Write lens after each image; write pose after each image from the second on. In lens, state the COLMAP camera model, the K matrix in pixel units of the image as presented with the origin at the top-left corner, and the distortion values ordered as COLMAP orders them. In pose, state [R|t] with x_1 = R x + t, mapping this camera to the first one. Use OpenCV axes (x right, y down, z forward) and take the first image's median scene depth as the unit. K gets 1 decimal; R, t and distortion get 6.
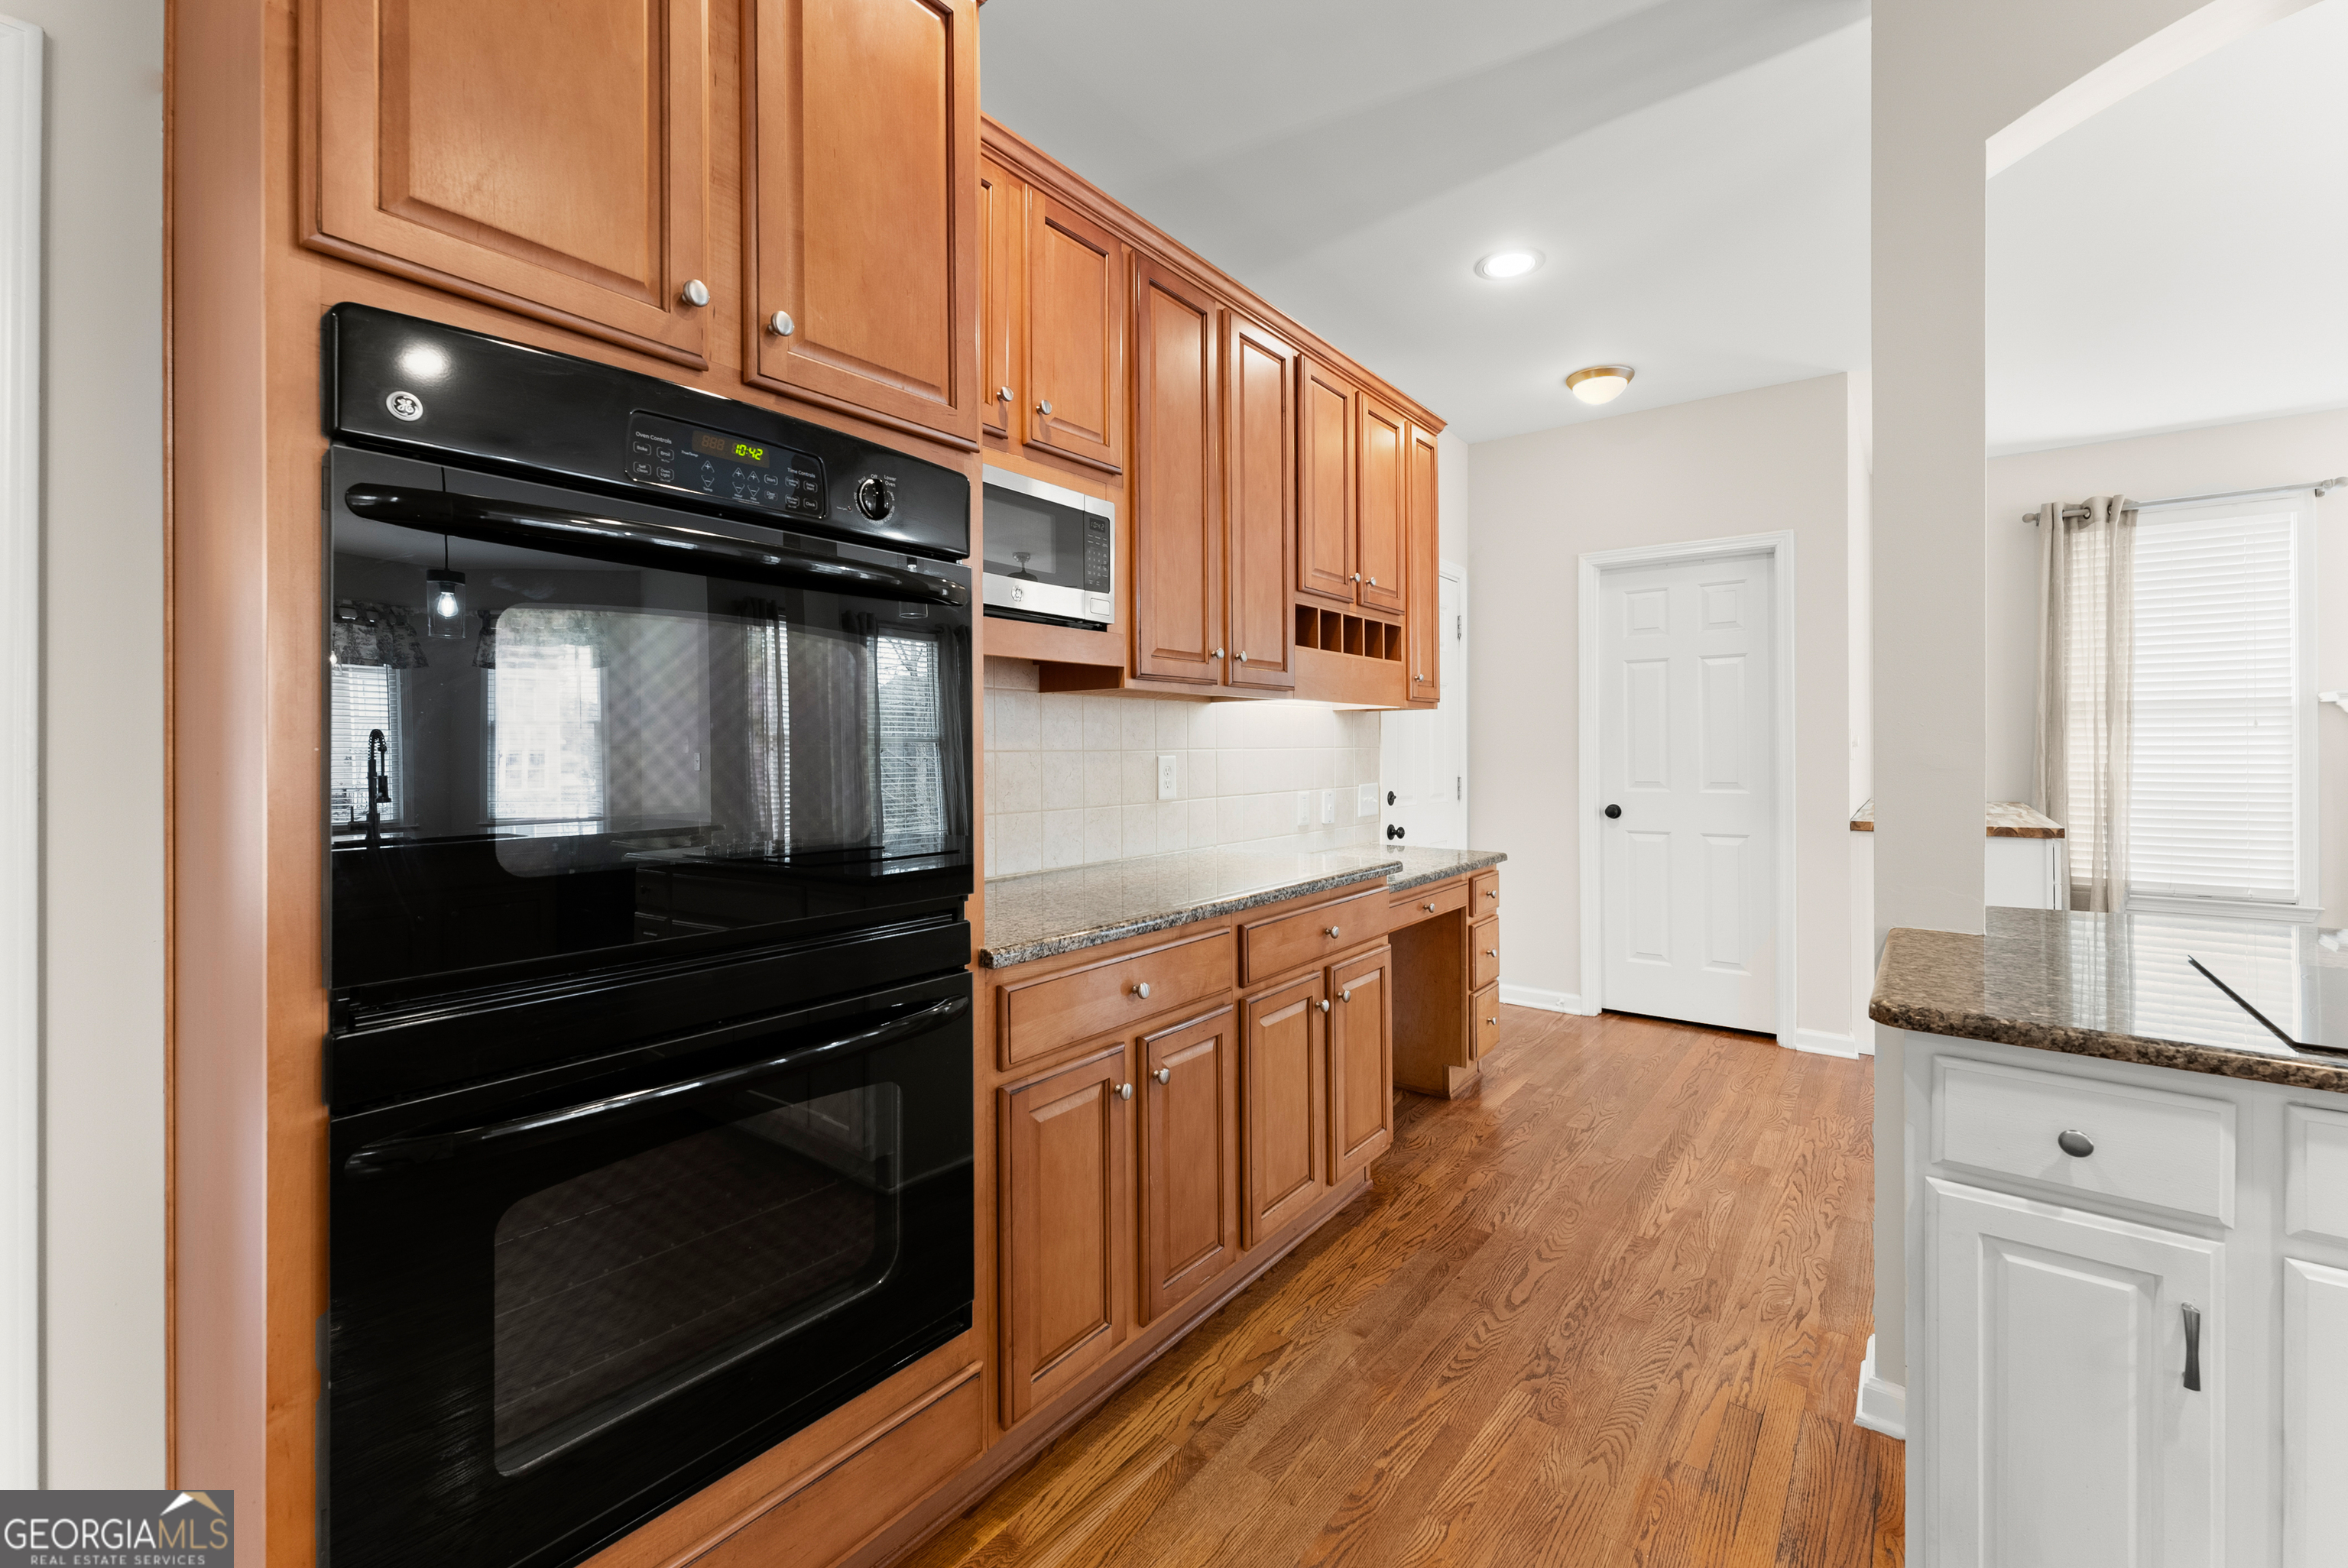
lens RADIAL K [[965.9, 0, 1176.7], [0, 965.9, 742.4], [0, 0, 1]] dist [0.000387, 0.000133]
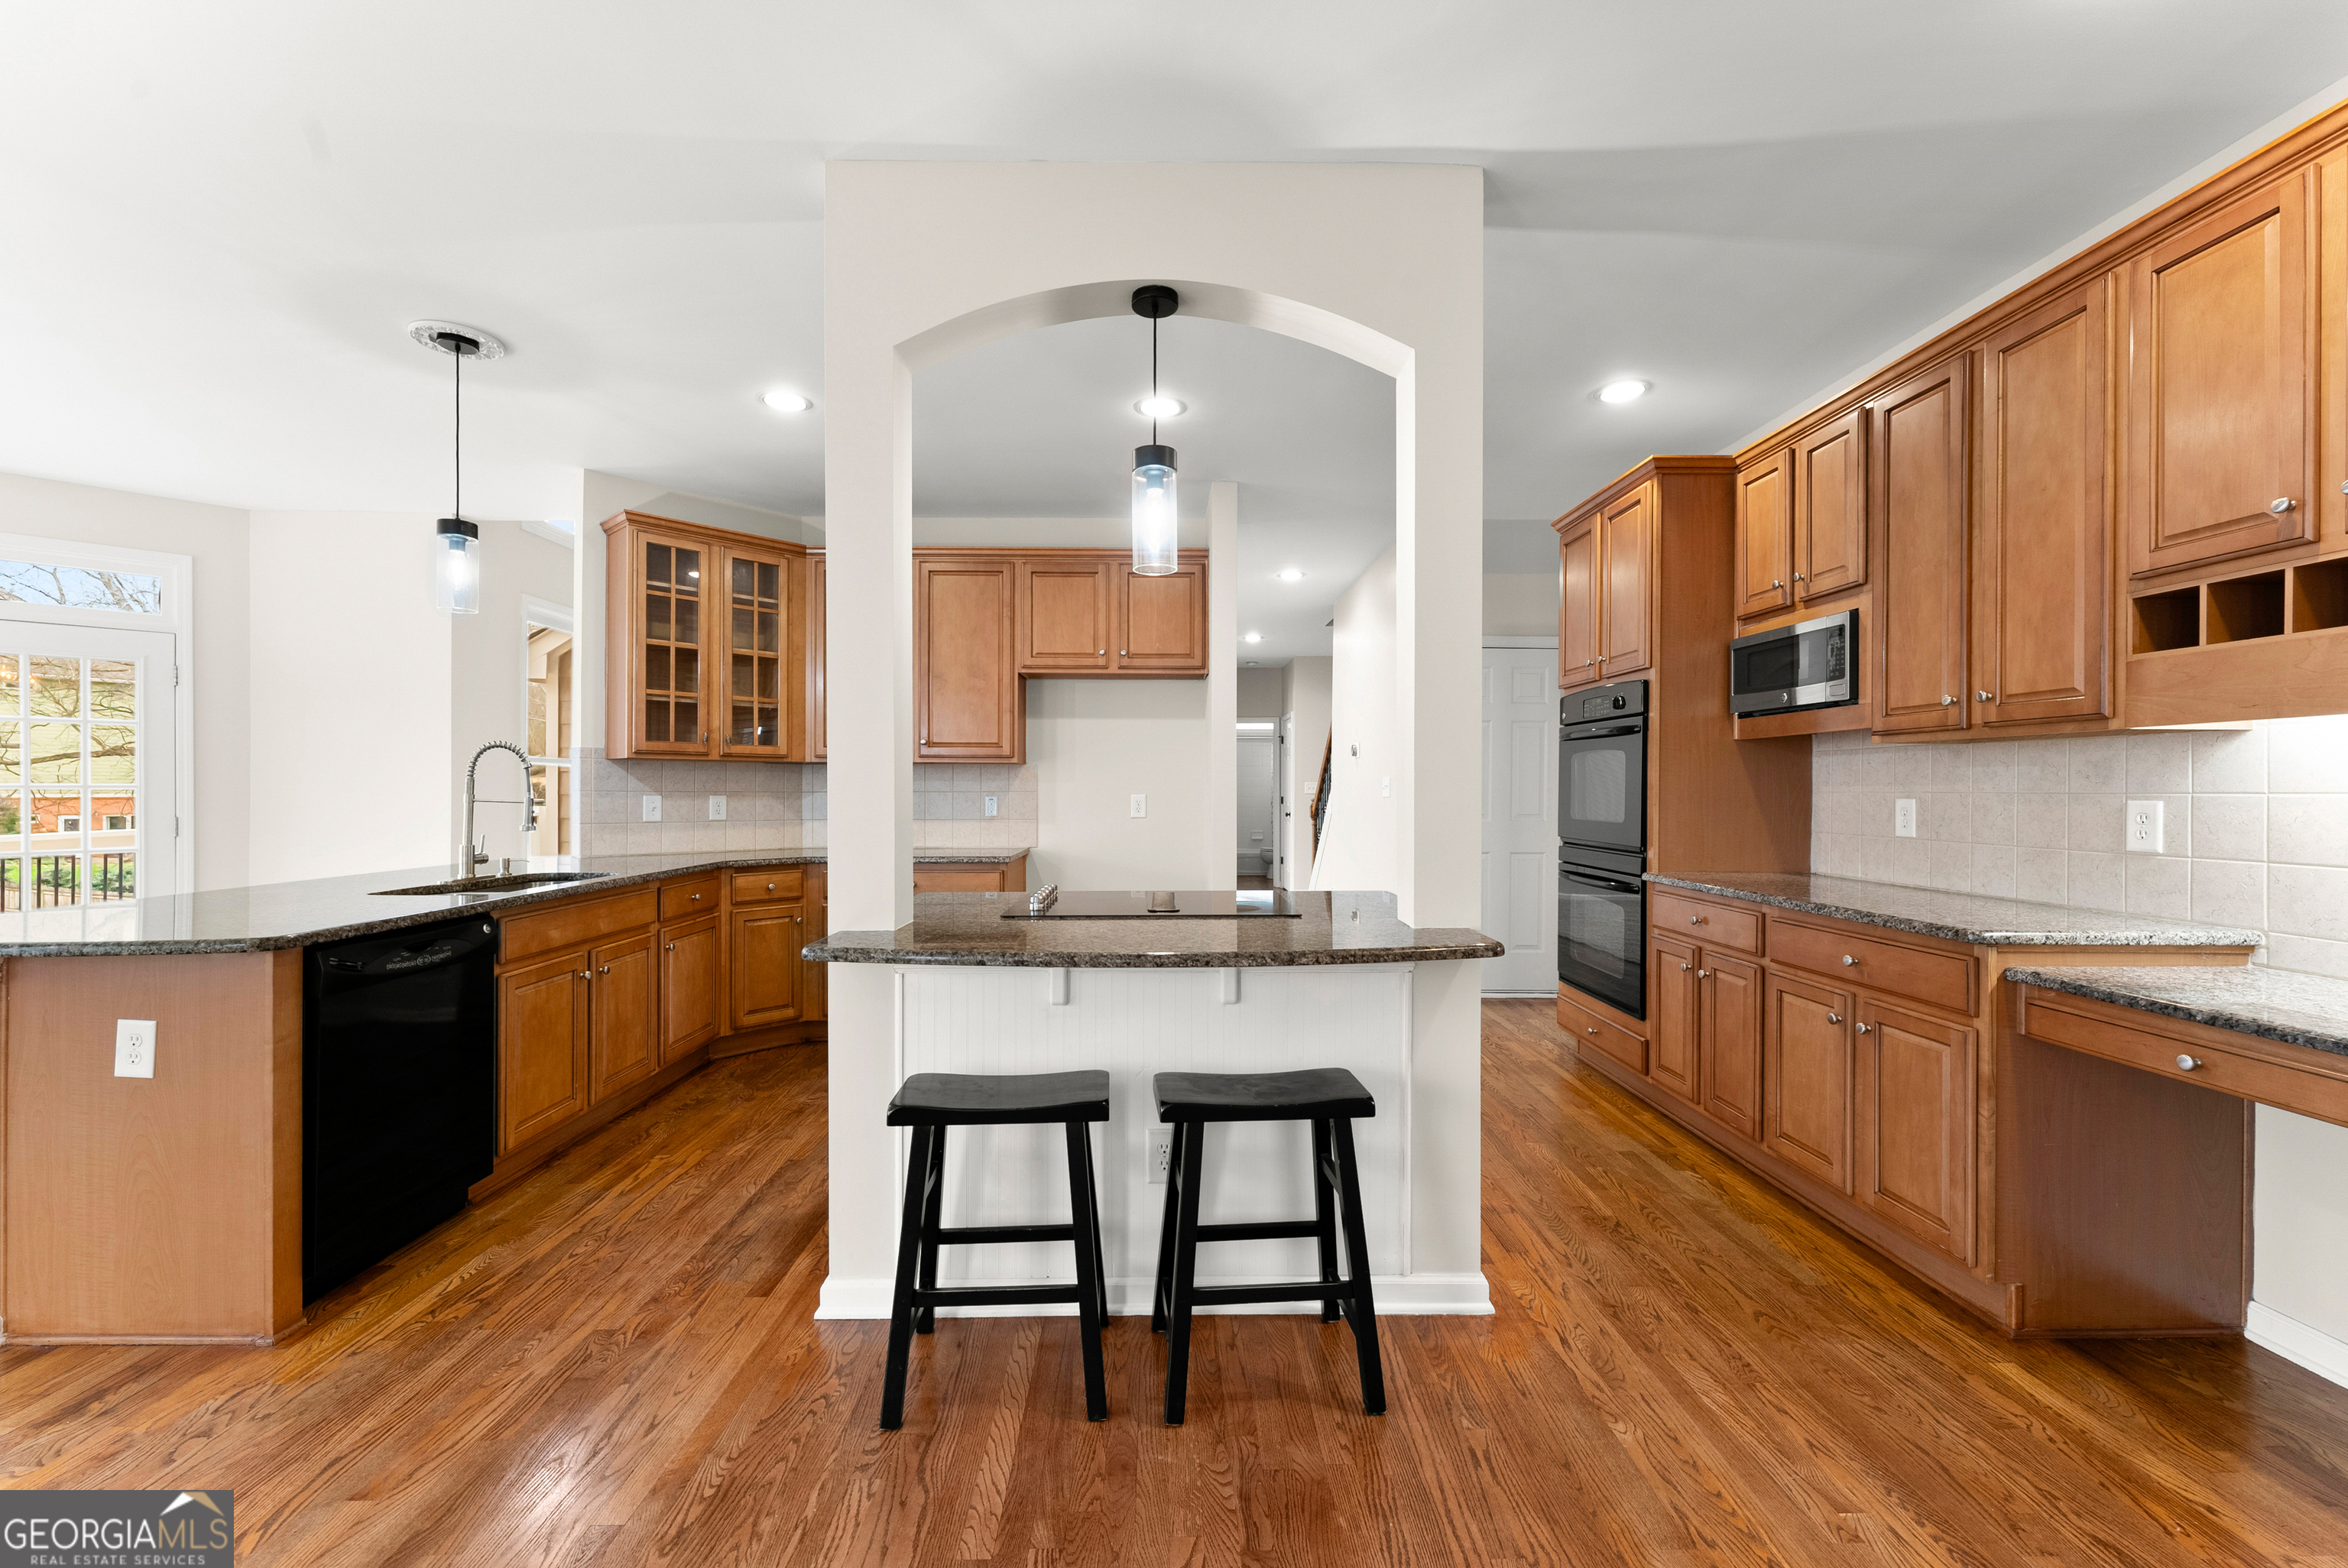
lens RADIAL K [[946.4, 0, 1177.2], [0, 946.4, 792.2], [0, 0, 1]] dist [-0.000762, 0.000191]
pose [[-0.778926, 0.006477, -0.627083, 1.427544], [0.005007, 0.999979, 0.004108, -0.001542], [0.627096, 0.000060, -0.778942, 1.365113]]
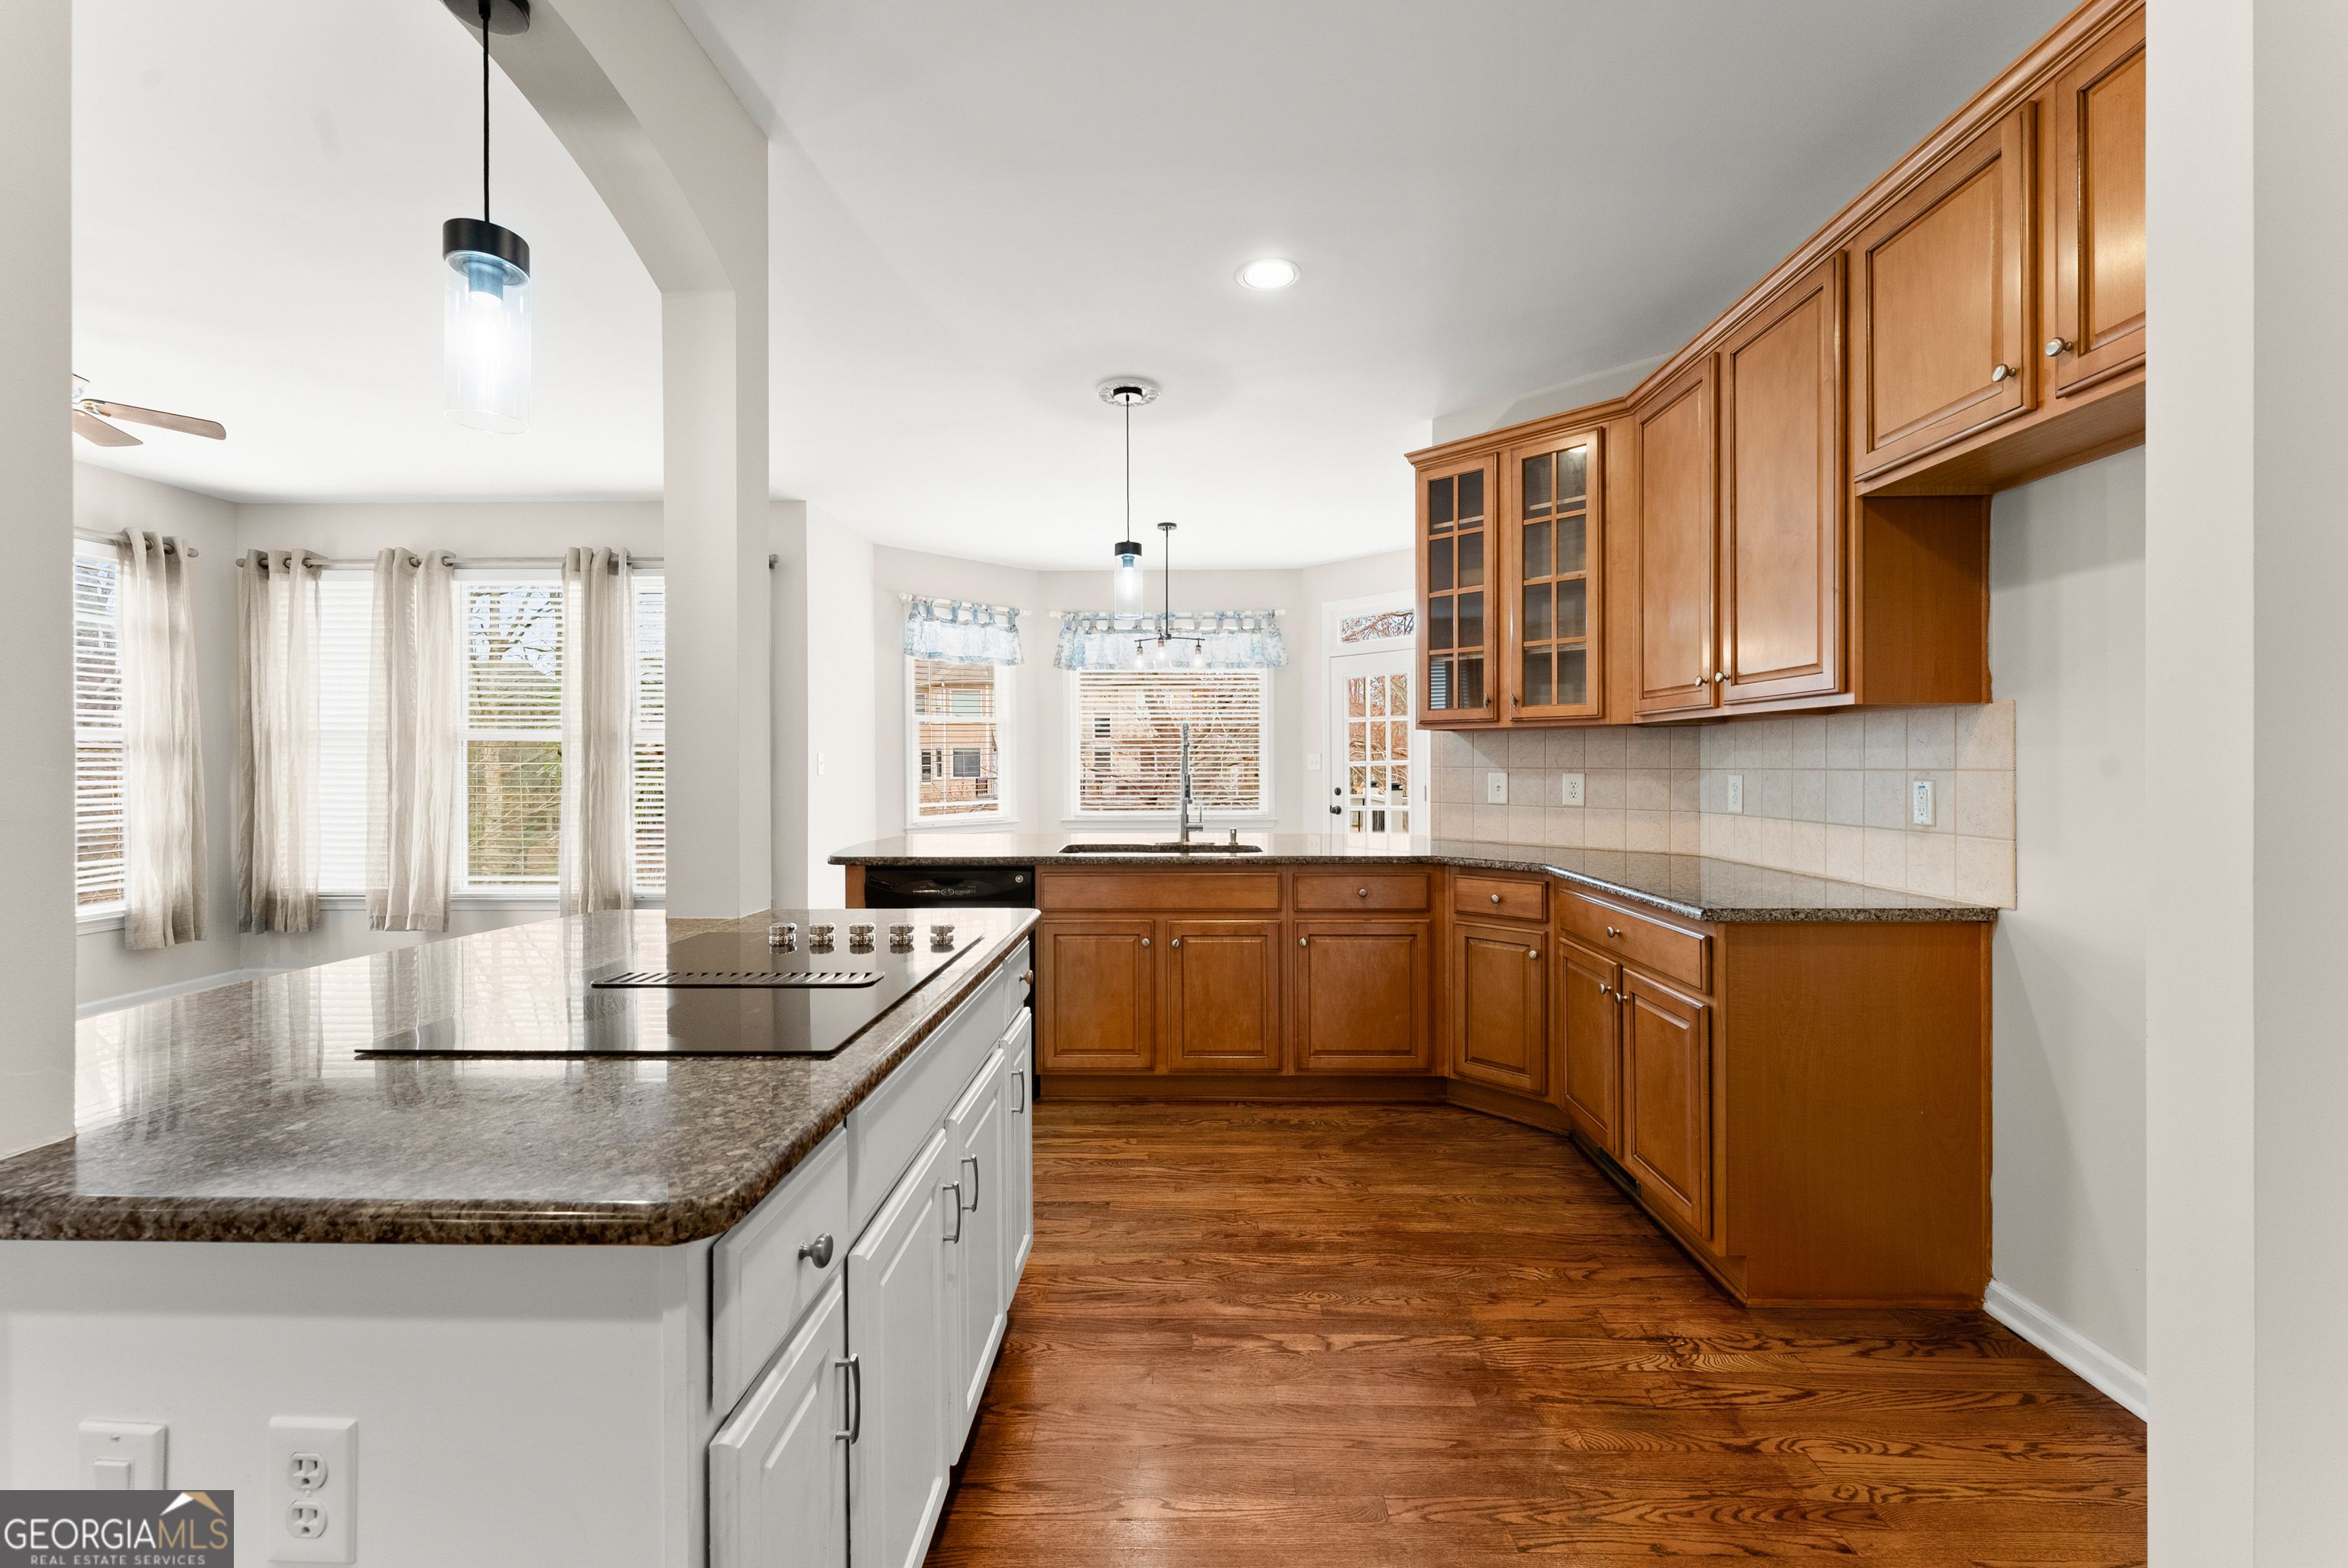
lens RADIAL K [[954.3, 0, 1178.9], [0, 954.3, 768.7], [0, 0, 1]] dist [0.032516, 0.000036]
pose [[-0.600815, 0.003171, 0.799382, 0.039417], [0.003288, 0.999993, -0.001495, 0.002360], [-0.799381, 0.001730, -0.600822, 0.600497]]
